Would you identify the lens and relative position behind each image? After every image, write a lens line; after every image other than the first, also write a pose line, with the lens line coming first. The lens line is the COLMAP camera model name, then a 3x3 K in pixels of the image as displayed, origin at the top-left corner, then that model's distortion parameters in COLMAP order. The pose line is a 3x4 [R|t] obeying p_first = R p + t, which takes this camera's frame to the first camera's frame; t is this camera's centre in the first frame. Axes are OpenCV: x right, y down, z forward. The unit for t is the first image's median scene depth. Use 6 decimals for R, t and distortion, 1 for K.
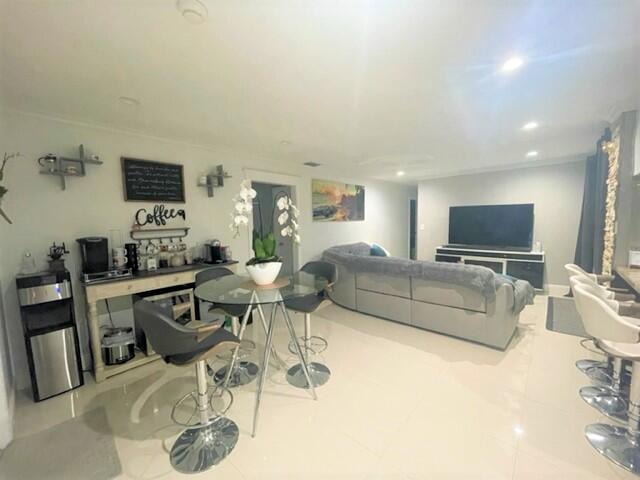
lens RADIAL K [[267.5, 0, 320.0], [0, 267.5, 240.0], [0, 0, 1]] dist [-0.000468, -0.000216]
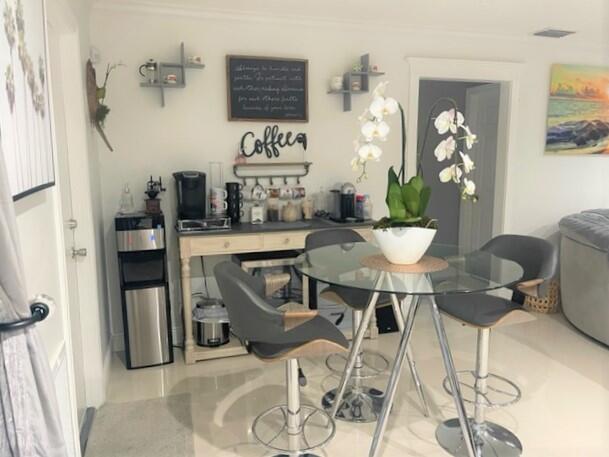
lens RADIAL K [[520.6, 0, 304.5], [0, 520.6, 228.5], [0, 0, 1]] dist [0.041026, -0.001904]
pose [[0.852877, 0.092861, -0.513787, 0.174762], [-0.052445, 0.994316, 0.092653, -0.004235], [0.519471, -0.052076, 0.852900, -0.071126]]
